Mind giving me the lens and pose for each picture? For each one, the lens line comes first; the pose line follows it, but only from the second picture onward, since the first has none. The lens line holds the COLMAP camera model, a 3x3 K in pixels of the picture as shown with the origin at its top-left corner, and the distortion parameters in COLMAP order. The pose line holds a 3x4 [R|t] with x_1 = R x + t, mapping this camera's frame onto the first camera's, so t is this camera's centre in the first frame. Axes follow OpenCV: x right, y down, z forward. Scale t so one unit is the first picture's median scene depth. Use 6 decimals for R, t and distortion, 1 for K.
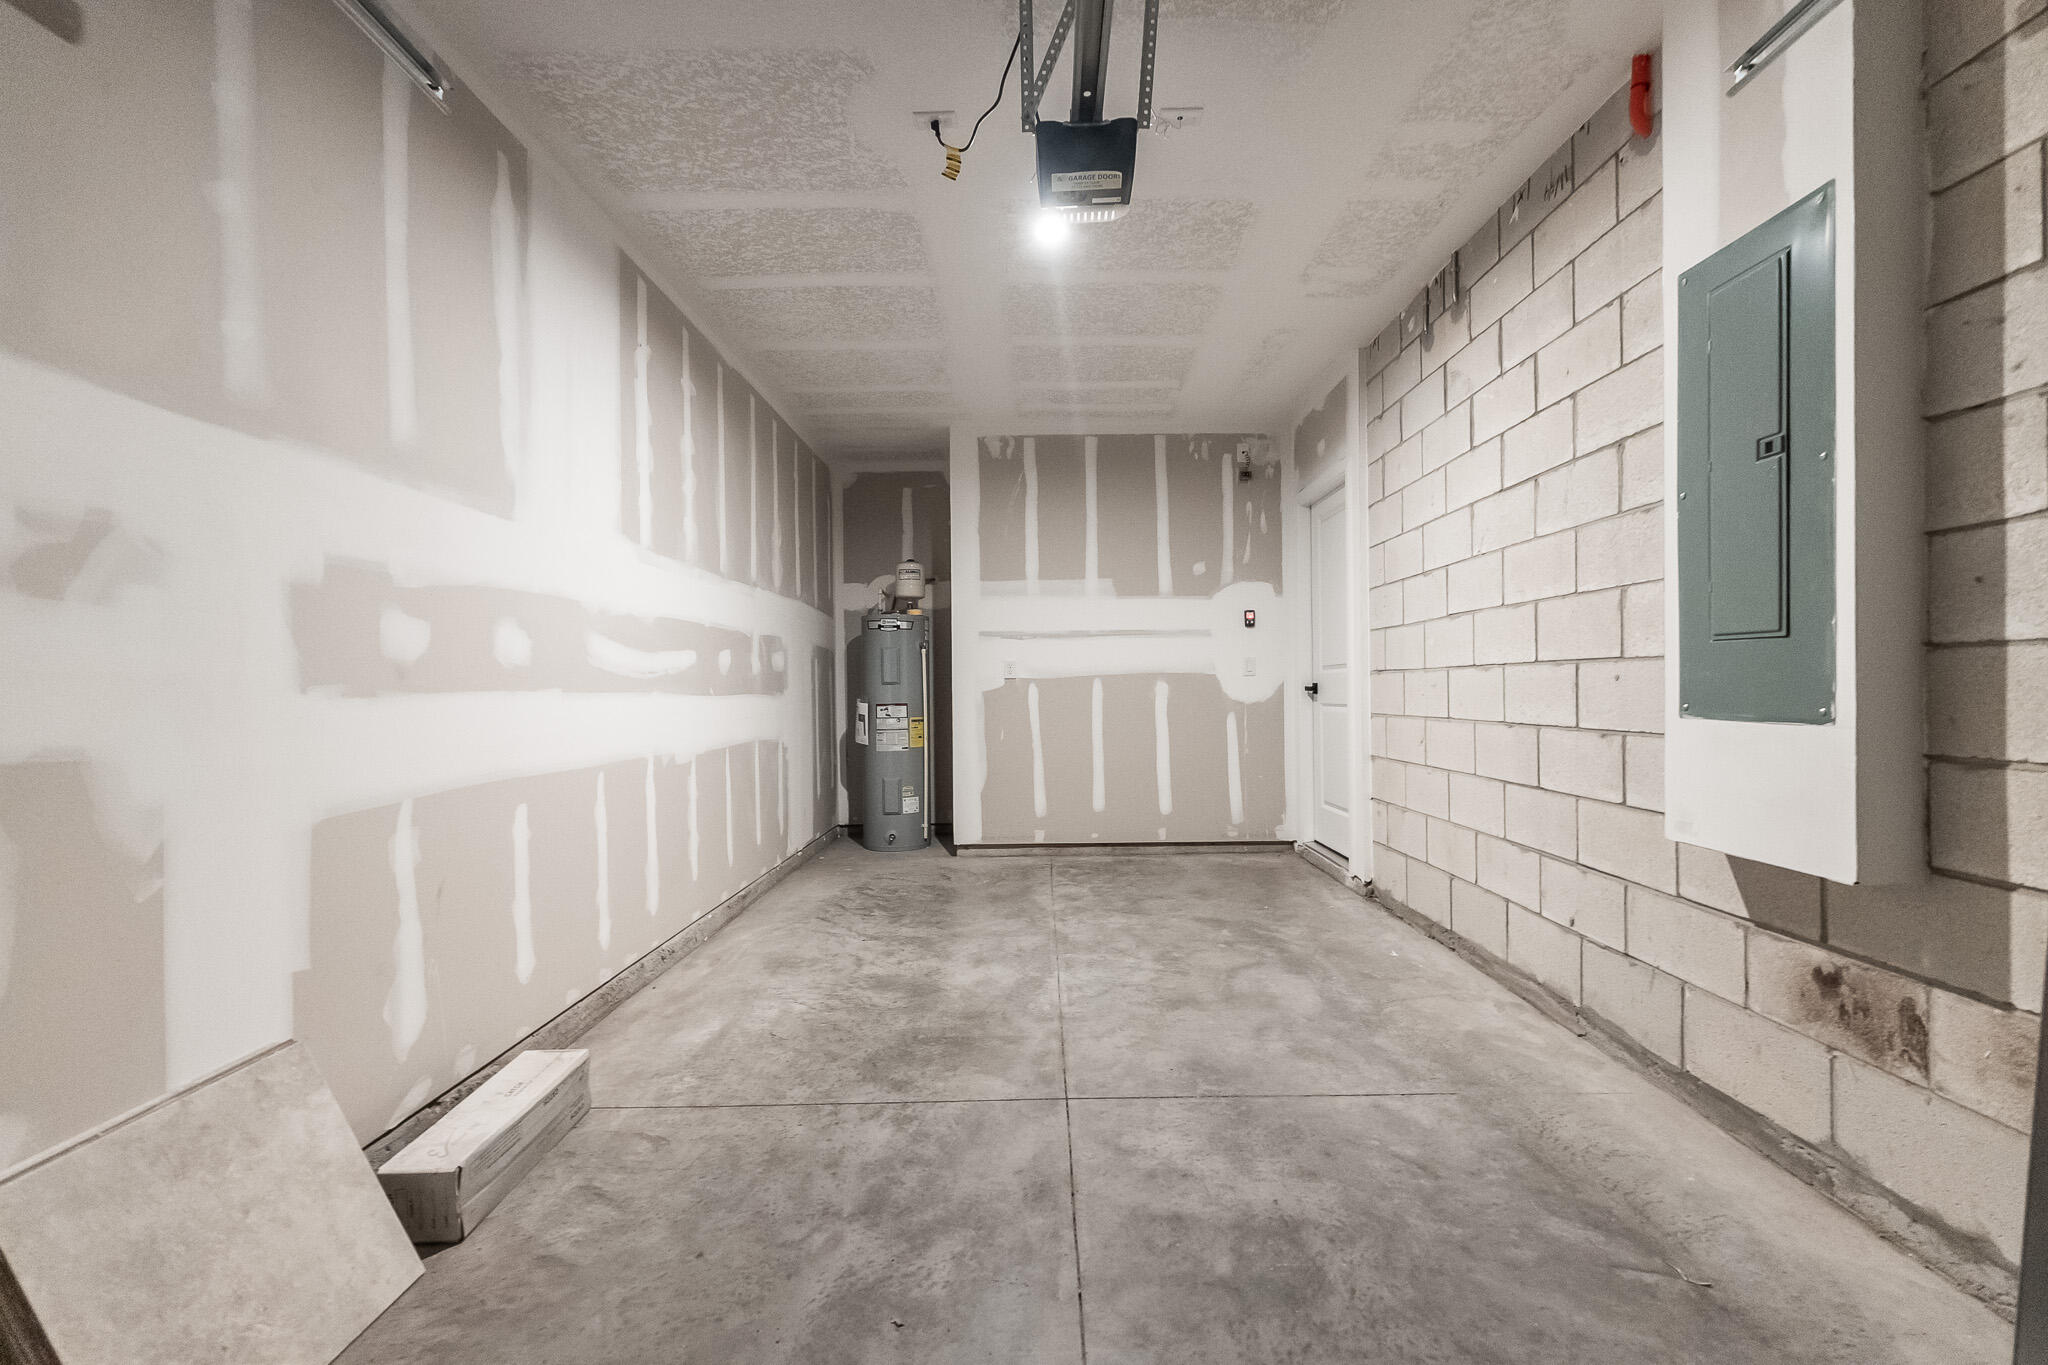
lens RADIAL K [[871.6, 0, 1040.9], [0, 871.6, 690.7], [0, 0, 1]] dist [0.001077, 0.000377]
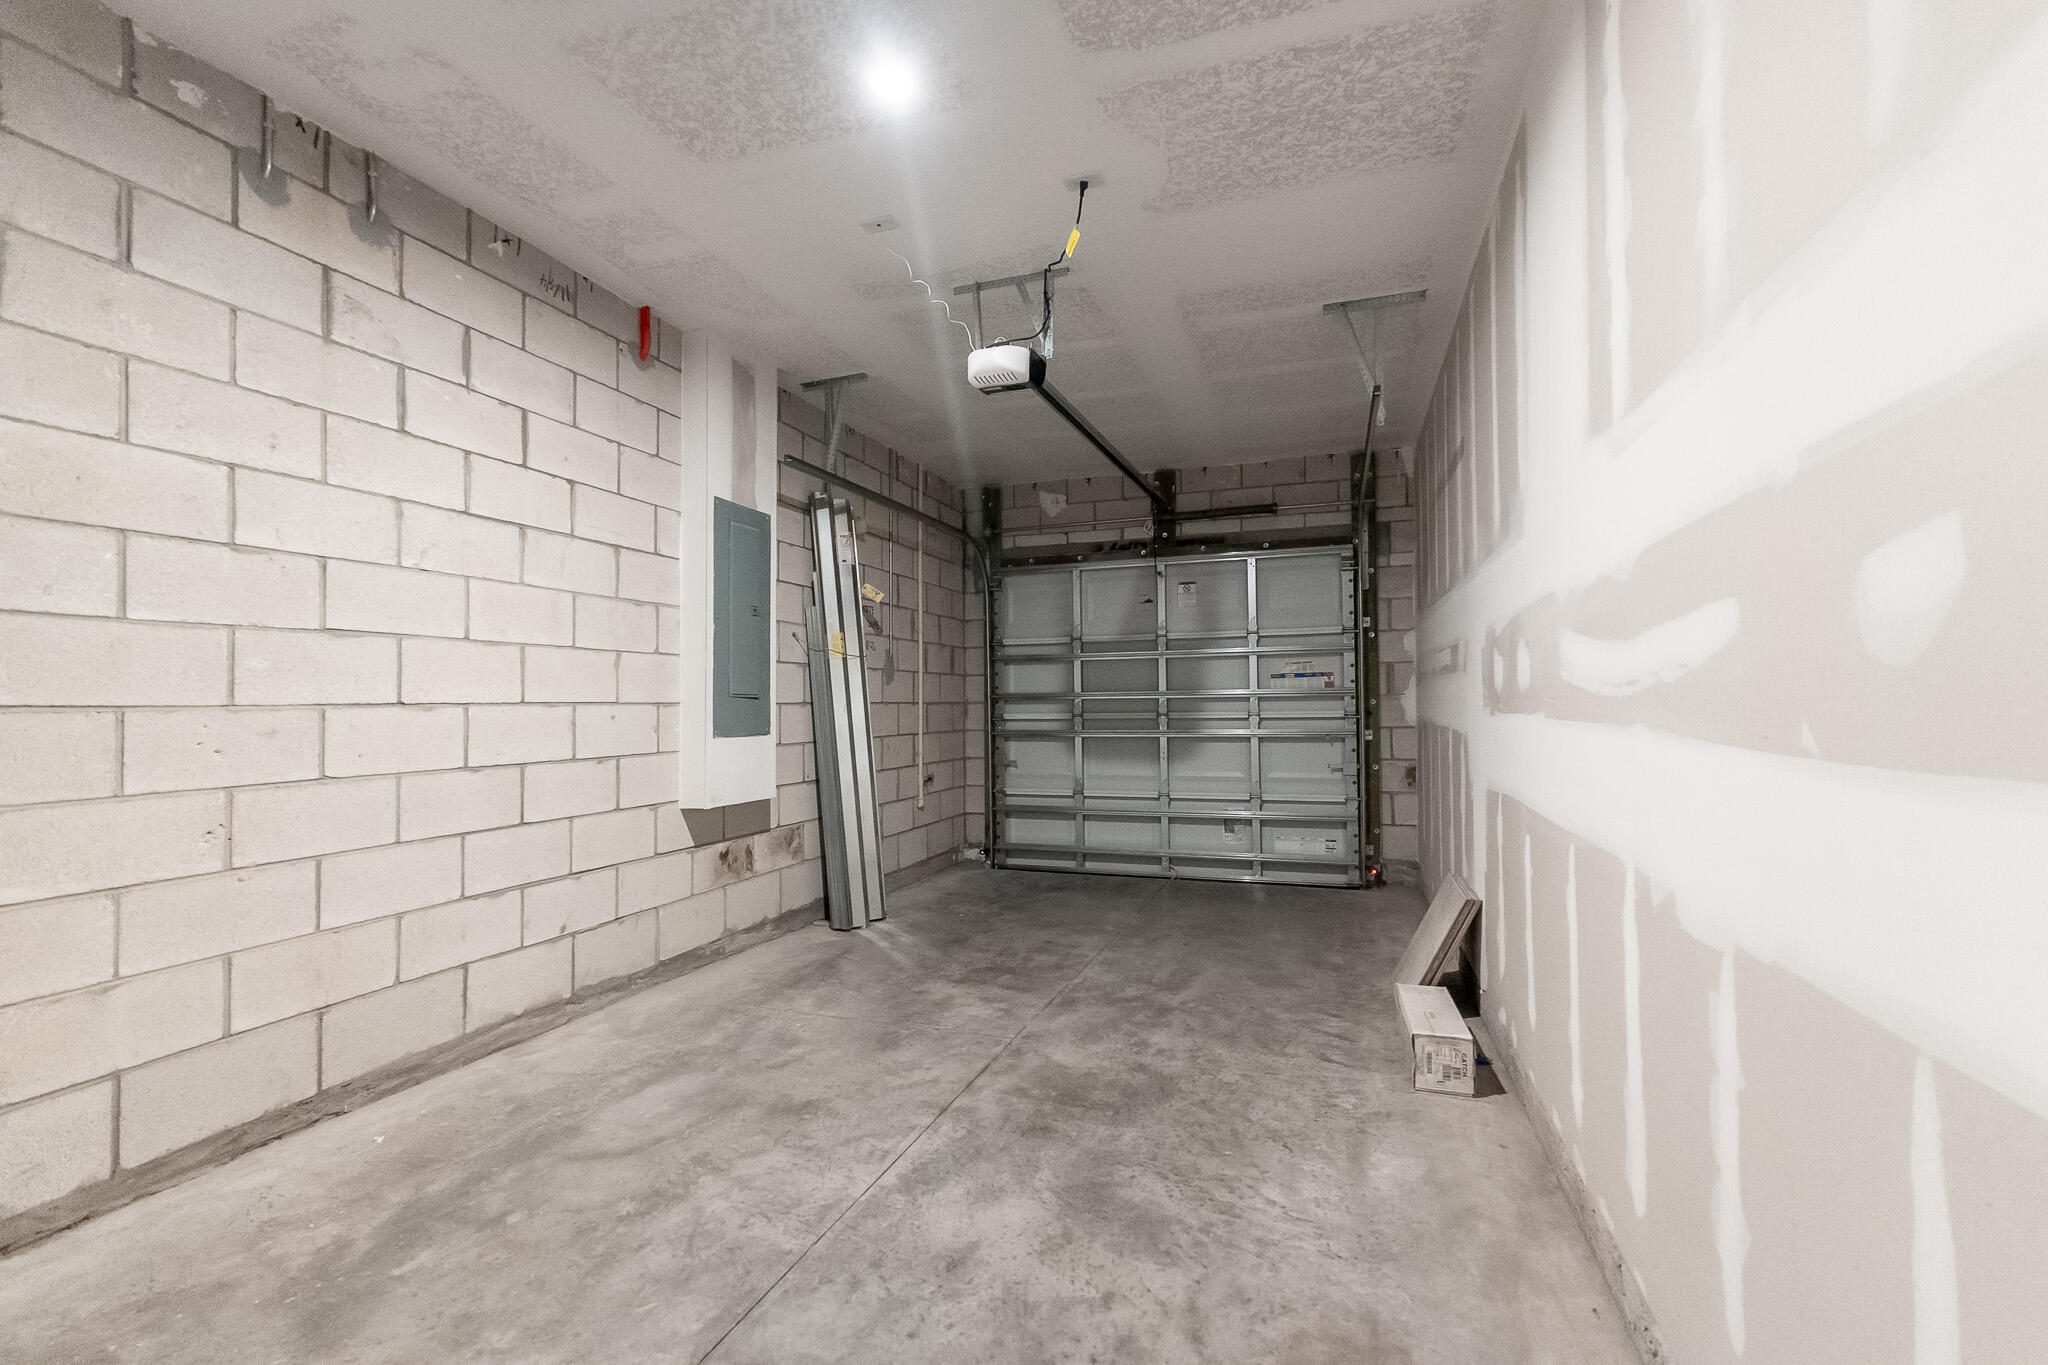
lens RADIAL K [[871.6, 0, 1034.7], [0, 871.6, 686.6], [0, 0, 1]] dist [0.001077, 0.000377]
pose [[-0.943655, 0.025182, 0.329971, -0.383496], [0.020492, 0.999634, -0.017684, -0.023644], [-0.330296, -0.009926, -0.943825, 1.940858]]
